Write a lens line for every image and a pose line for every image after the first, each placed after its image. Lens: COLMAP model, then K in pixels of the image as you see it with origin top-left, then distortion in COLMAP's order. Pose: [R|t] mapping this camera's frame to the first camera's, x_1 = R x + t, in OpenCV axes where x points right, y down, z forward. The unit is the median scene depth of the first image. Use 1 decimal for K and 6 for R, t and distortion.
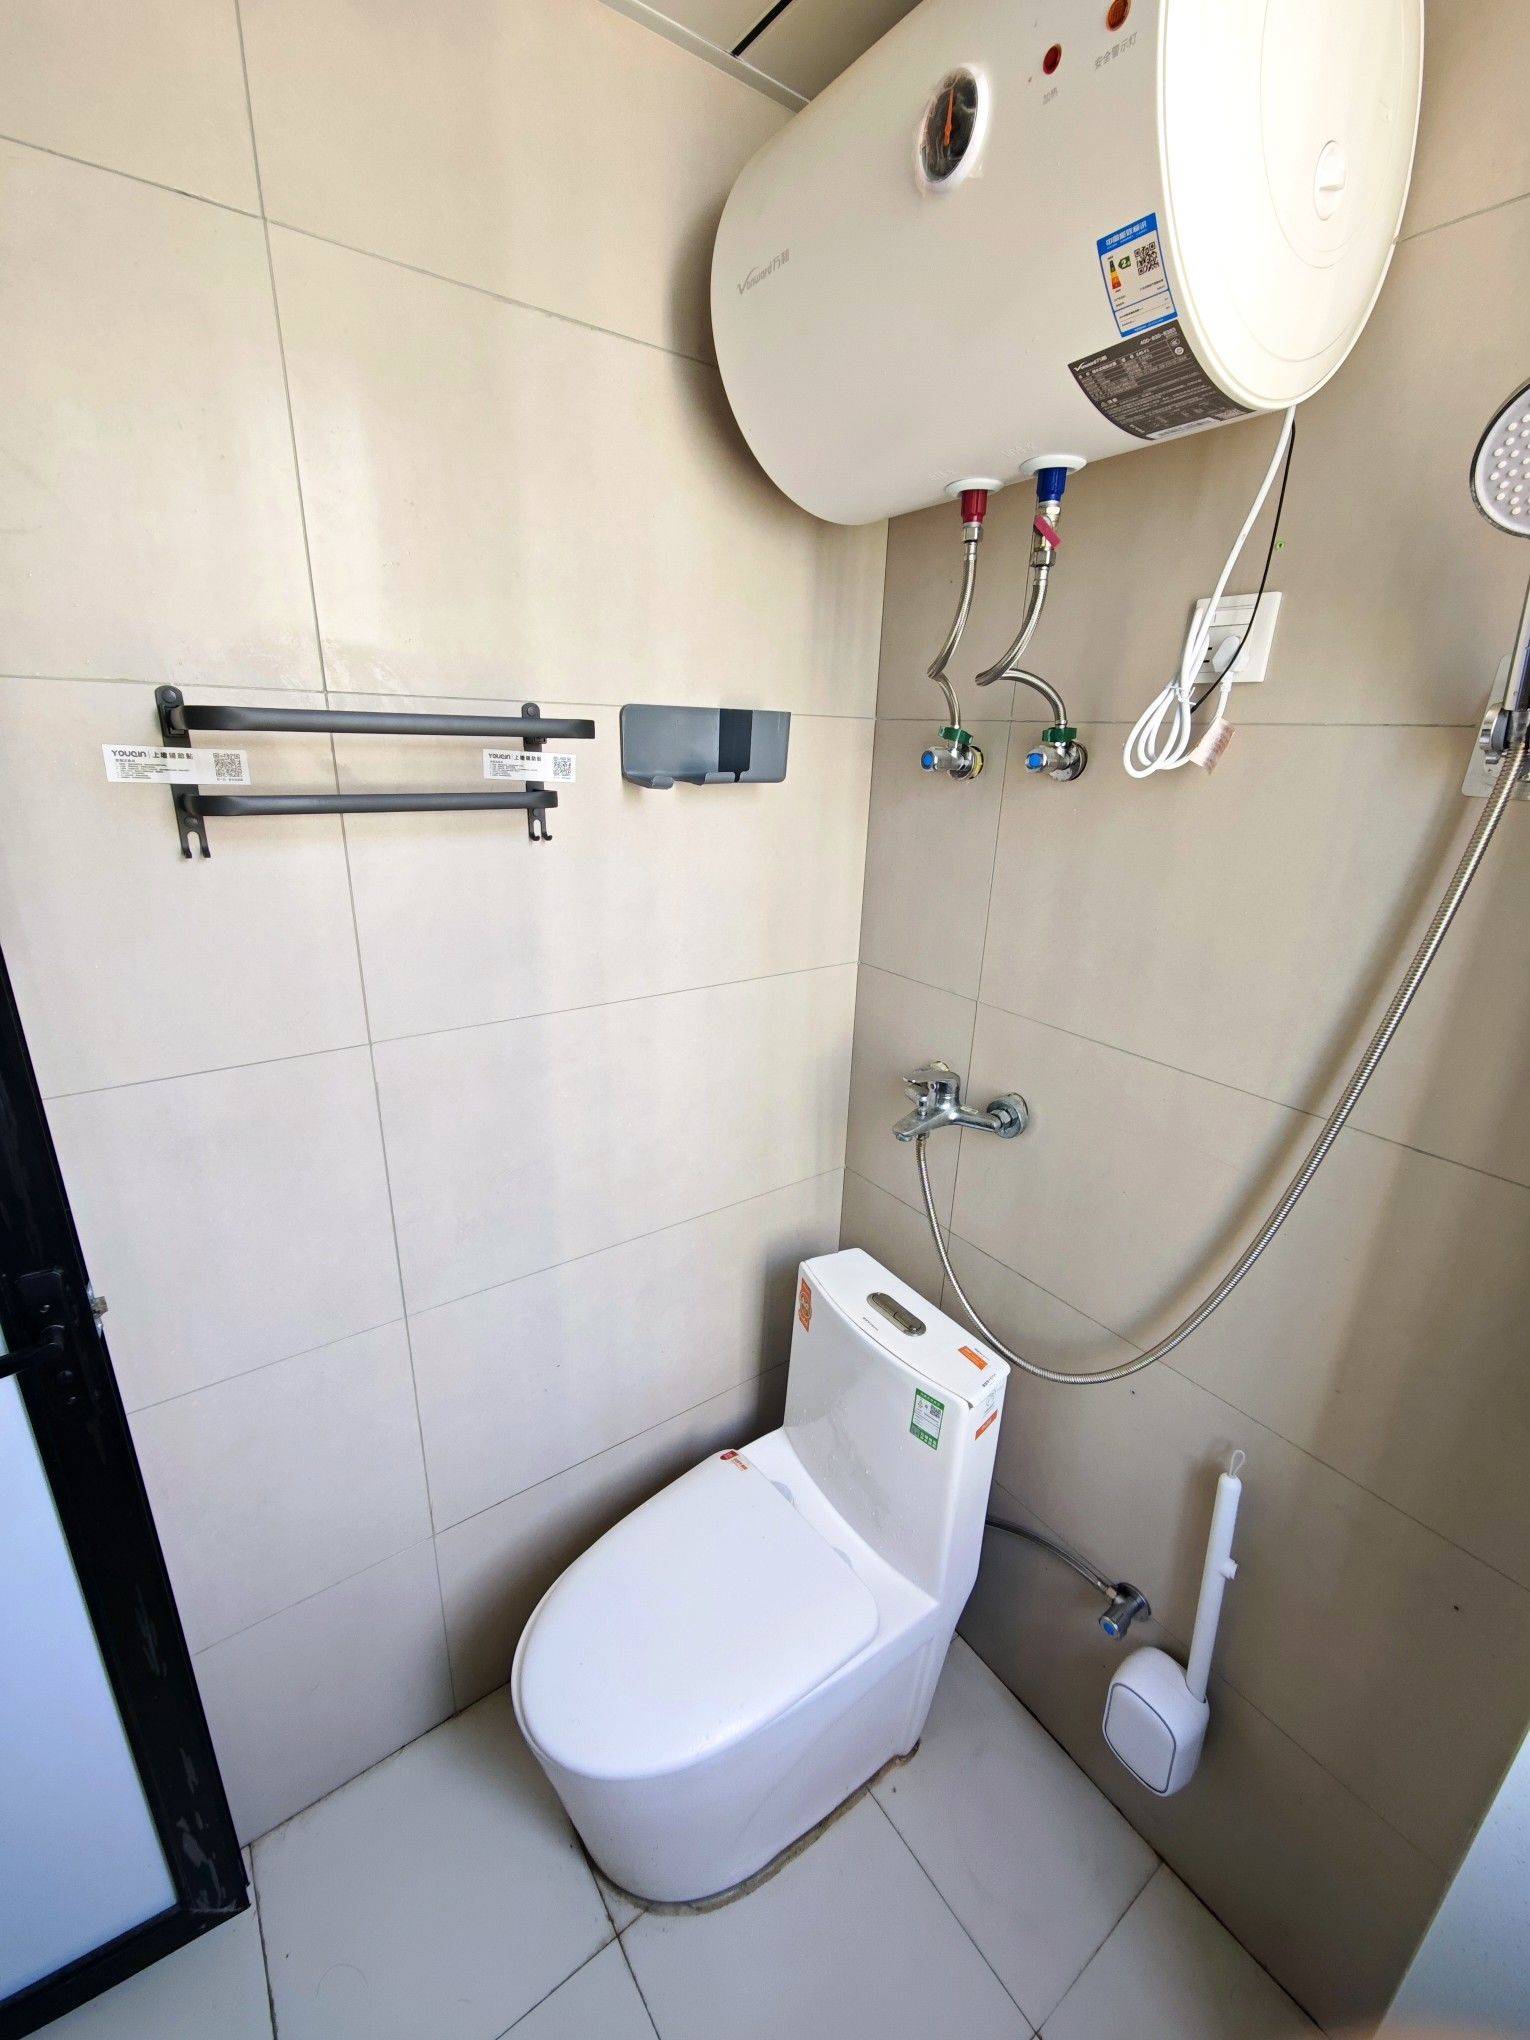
lens RADIAL K [[838.8, 0, 760.9], [0, 838.8, 1019.8], [0, 0, 1]] dist [-0.006297, 0.002382]
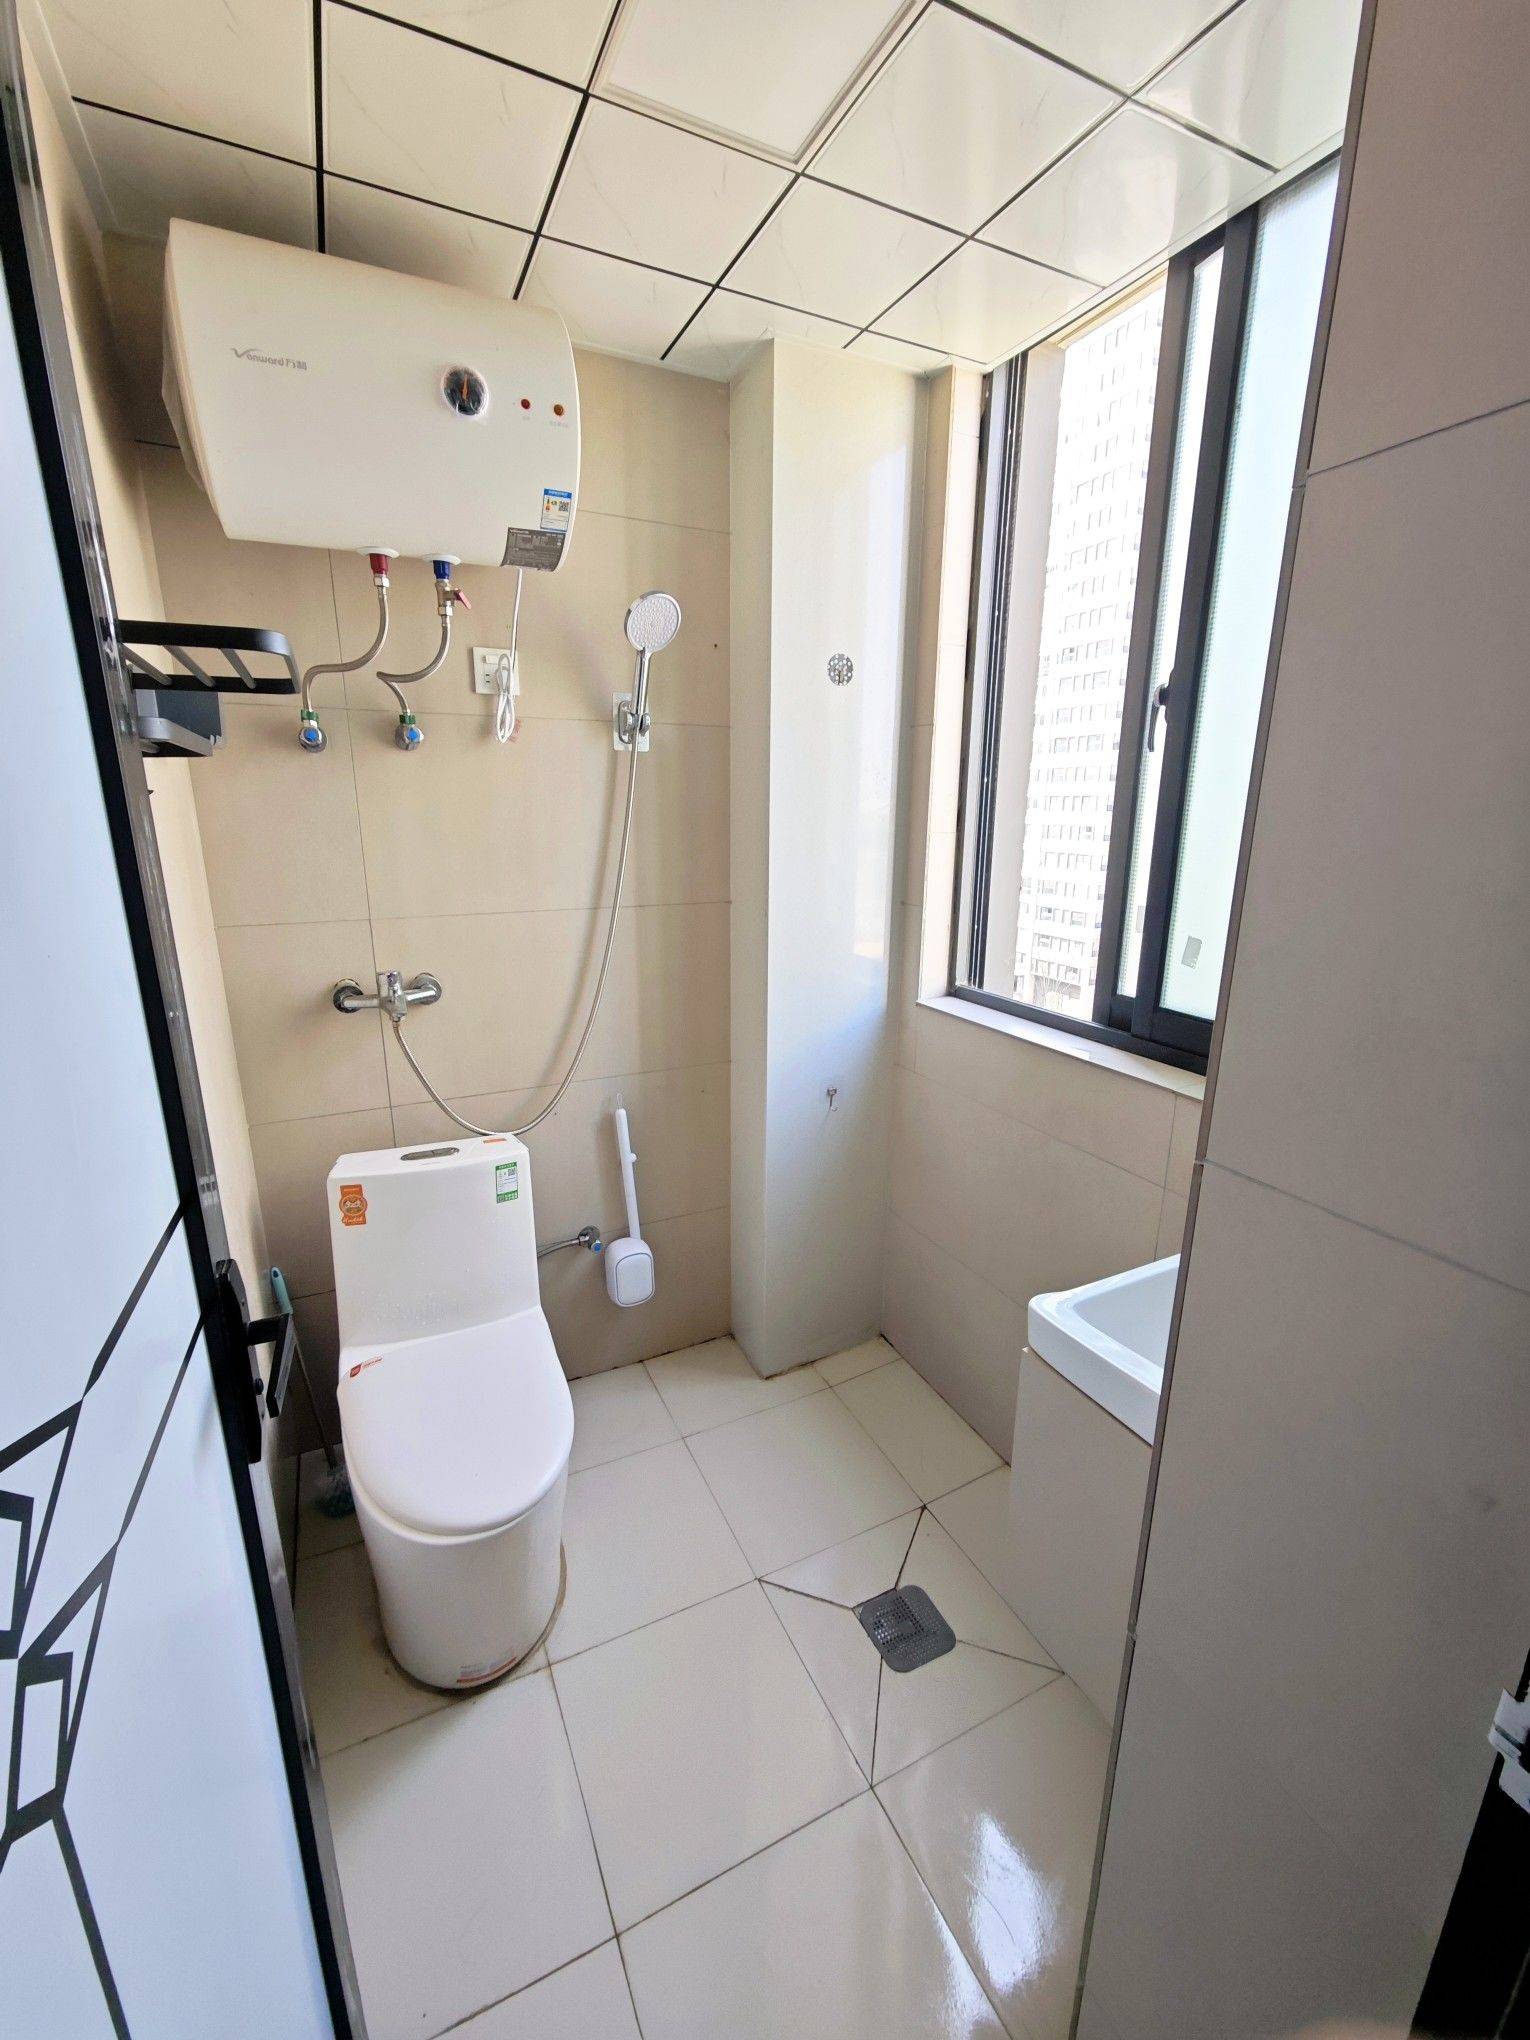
lens RADIAL K [[838.8, 0, 765.3], [0, 838.8, 1027.3], [0, 0, 1]] dist [-0.006297, 0.002382]
pose [[0.168389, -0.285448, 0.943485, -1.337527], [0.317828, 0.921756, 0.222150, 0.055363], [-0.933076, 0.262458, 0.245937, 0.185040]]
